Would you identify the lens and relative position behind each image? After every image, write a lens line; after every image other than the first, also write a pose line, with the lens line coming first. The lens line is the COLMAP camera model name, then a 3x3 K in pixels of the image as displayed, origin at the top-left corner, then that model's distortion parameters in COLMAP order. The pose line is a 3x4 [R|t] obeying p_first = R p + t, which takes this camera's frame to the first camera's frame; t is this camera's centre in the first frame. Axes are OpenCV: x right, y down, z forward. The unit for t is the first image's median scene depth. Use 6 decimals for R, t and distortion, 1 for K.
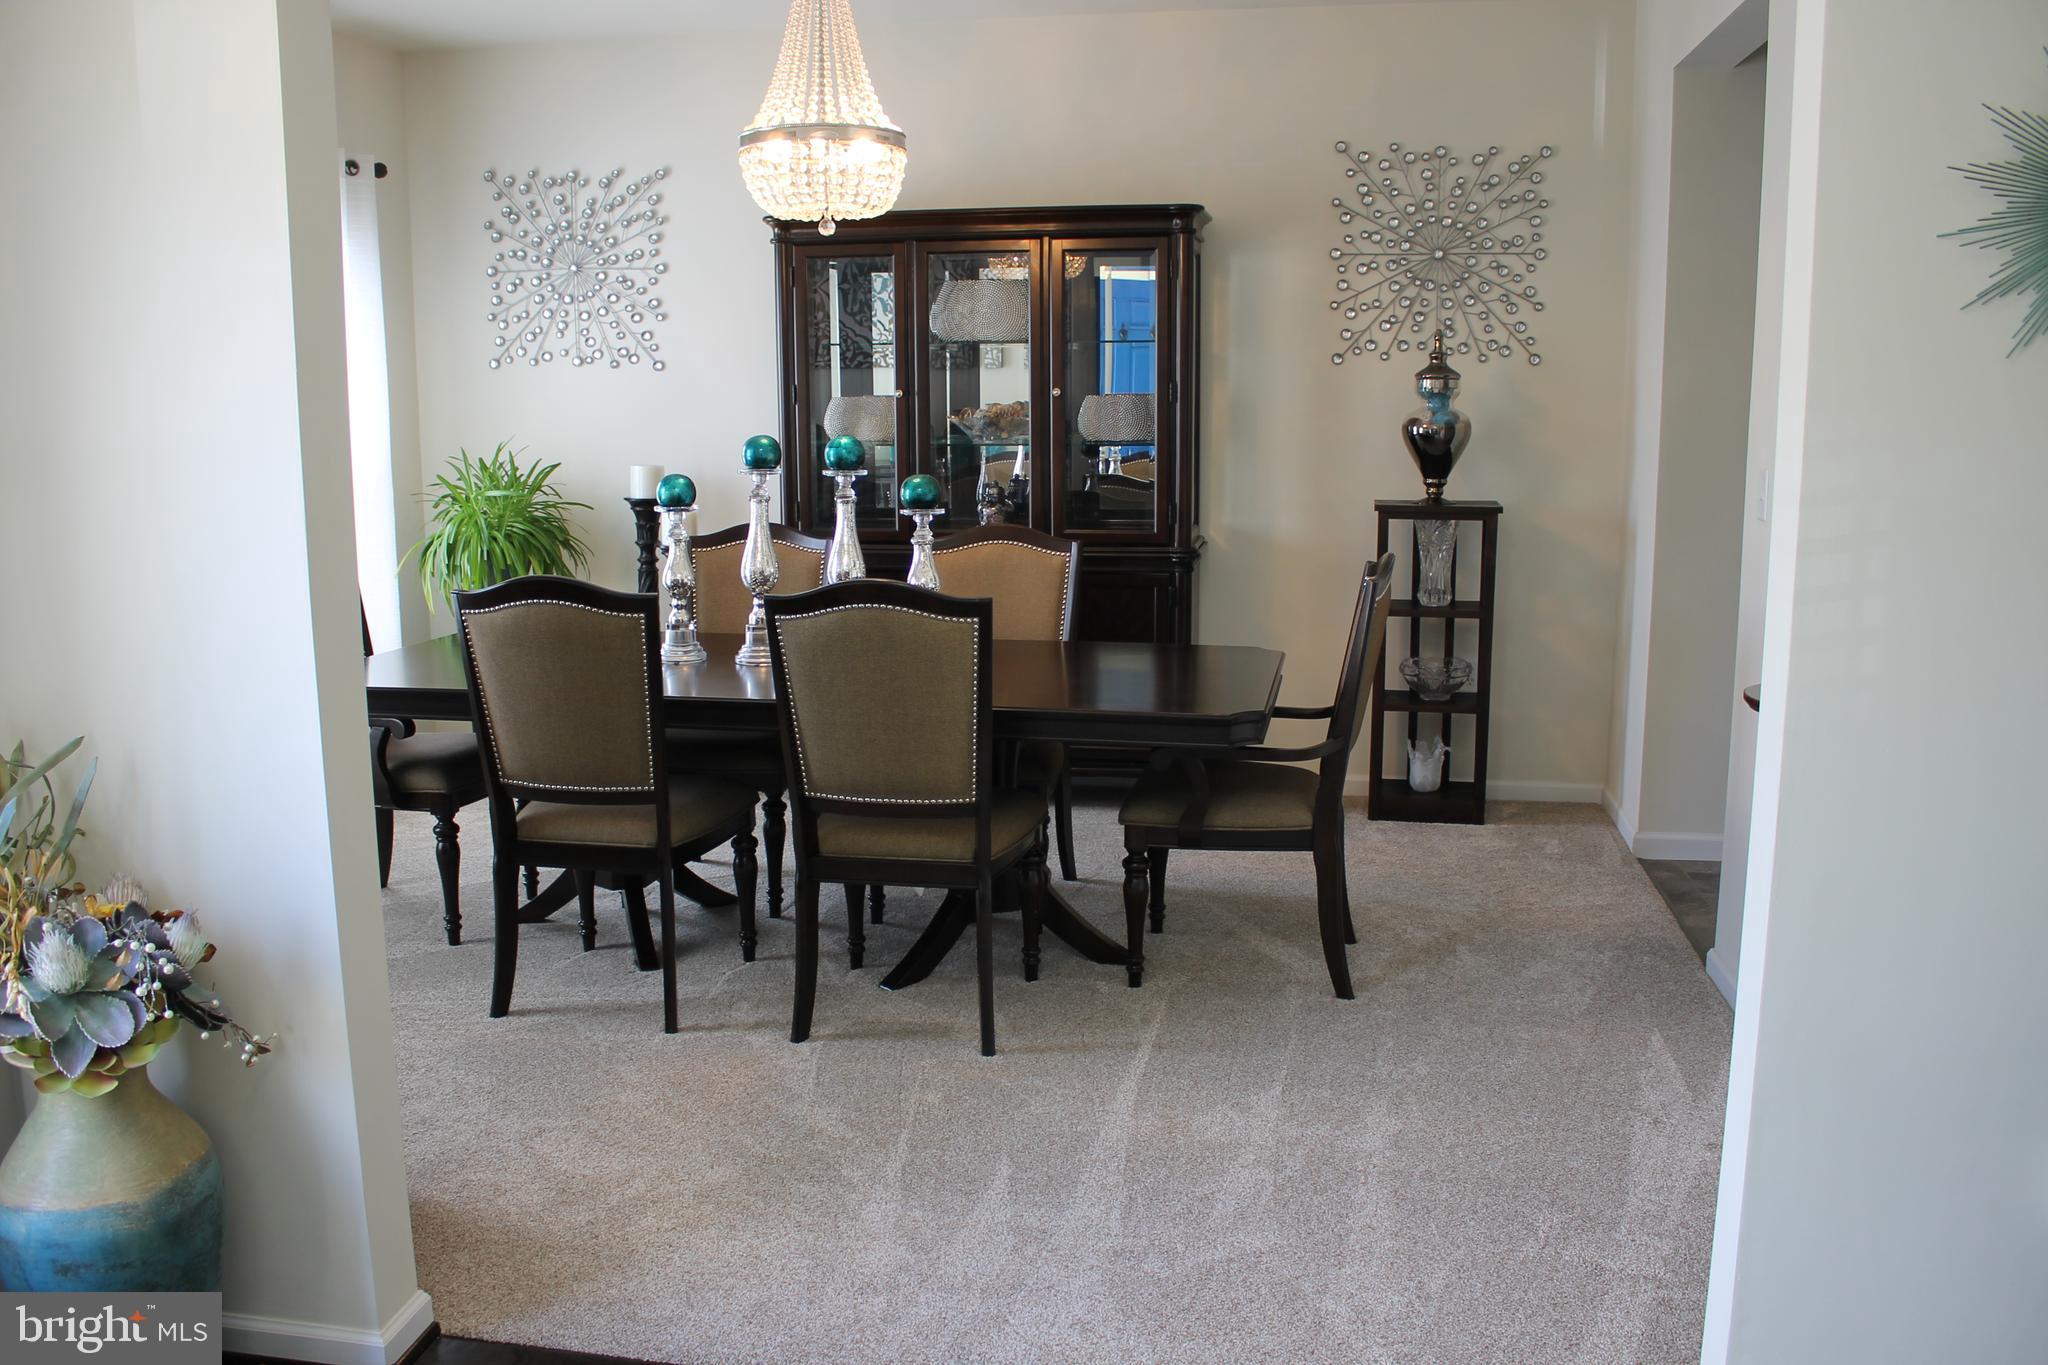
lens RADIAL K [[1734.4, 0, 1032.8], [0, 1734.4, 676.2], [0, 0, 1]] dist [-0.152974, 0.103827]
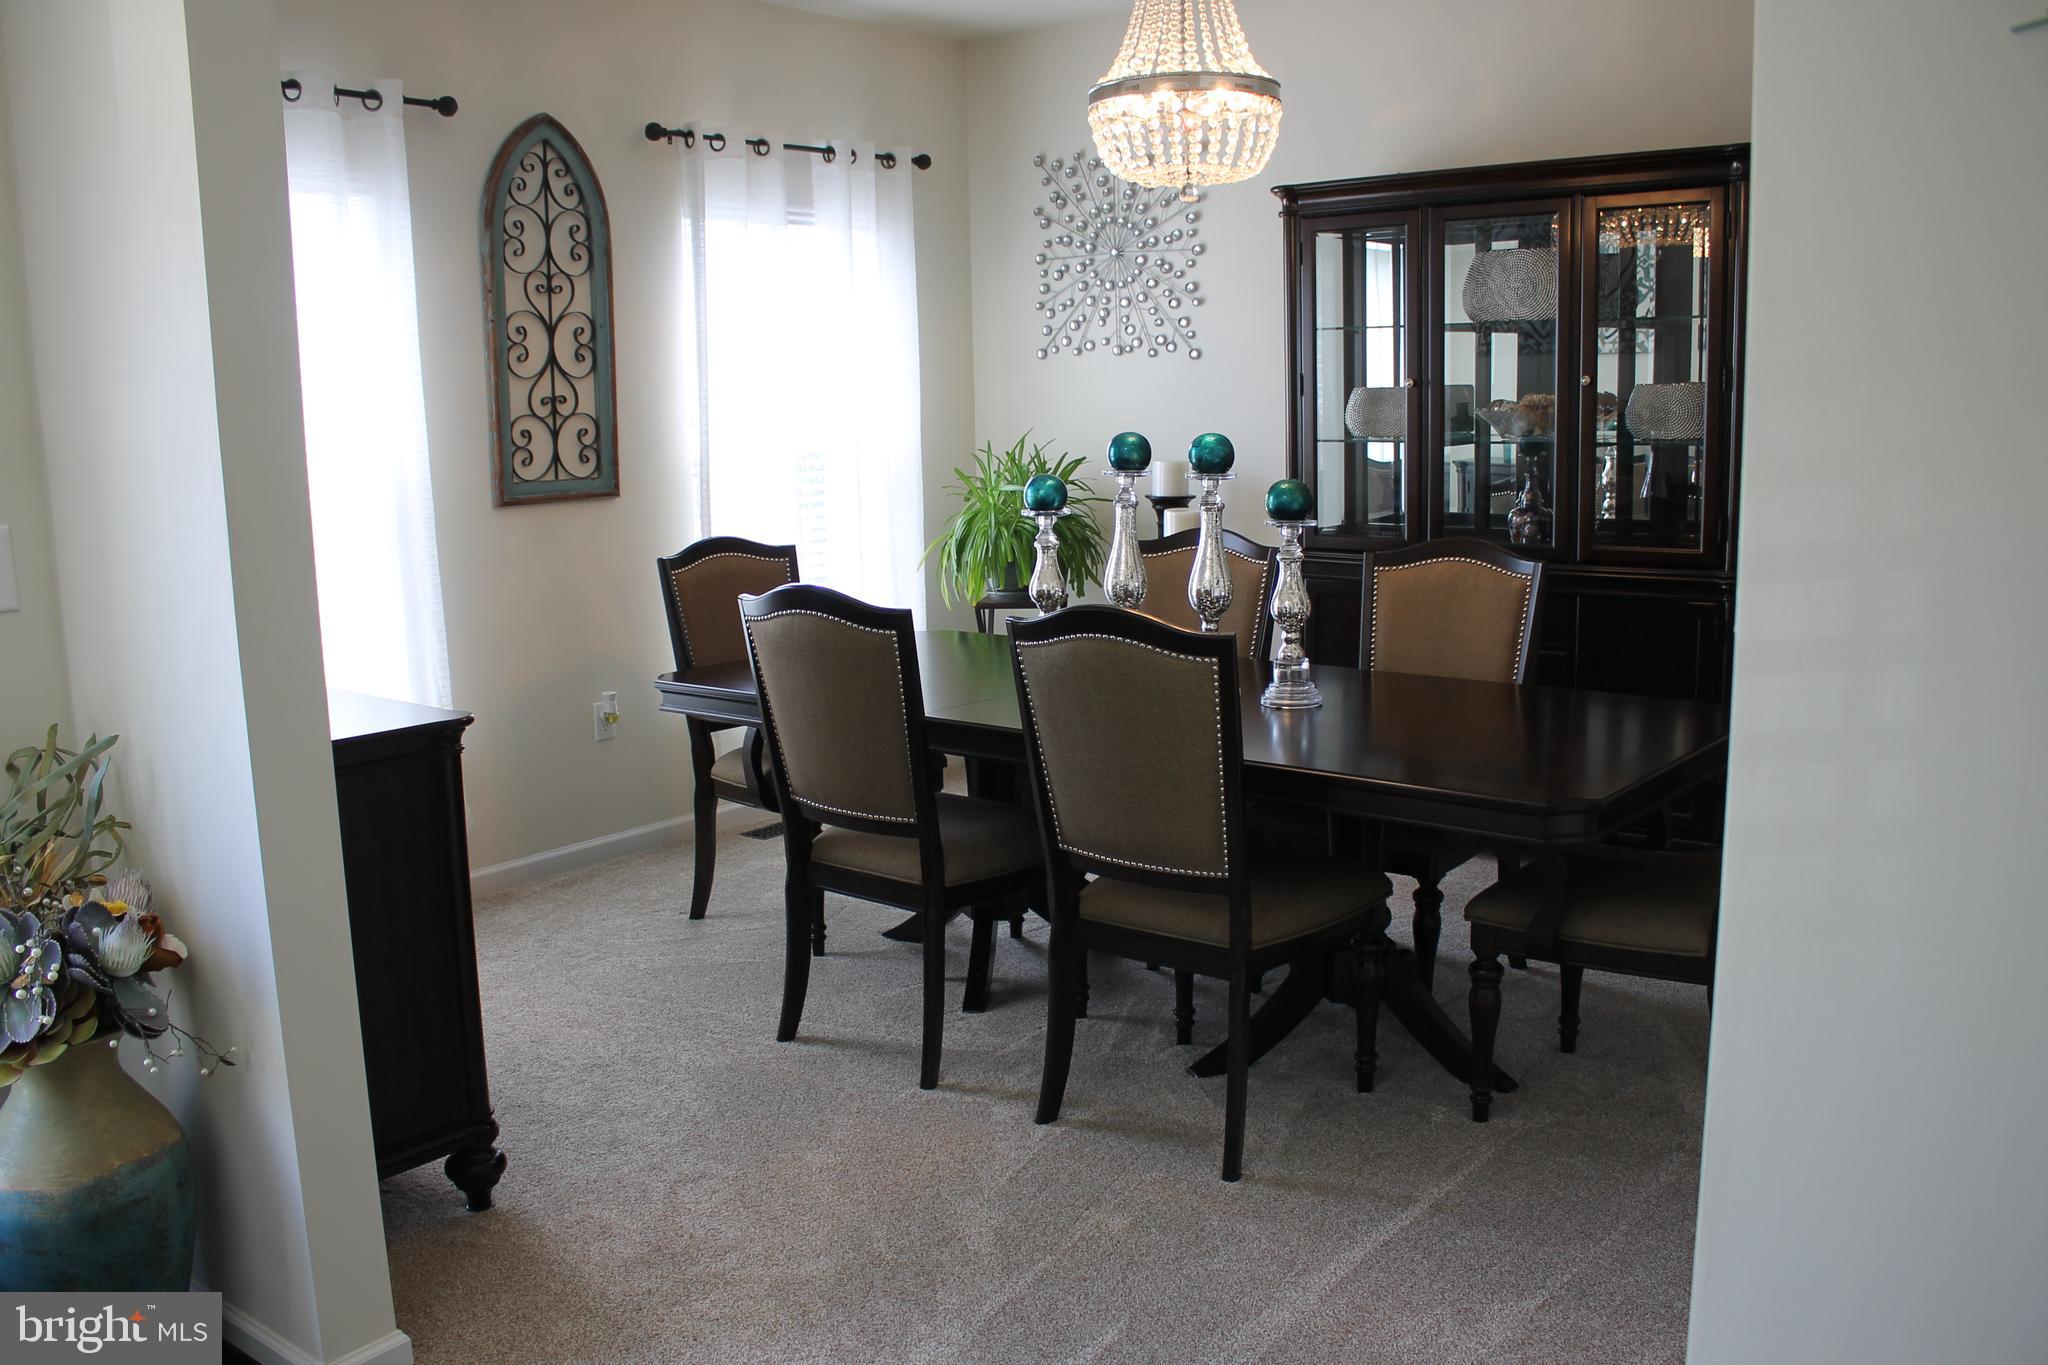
lens RADIAL K [[1734.4, 0, 1023.2], [0, 1734.4, 682.2], [0, 0, 1]] dist [-0.152974, 0.103827]
pose [[0.877323, 0.063975, -0.475618, 0.172885], [-0.059024, 0.997934, 0.025355, -0.023264], [0.476258, 0.005828, 0.879286, 0.145164]]
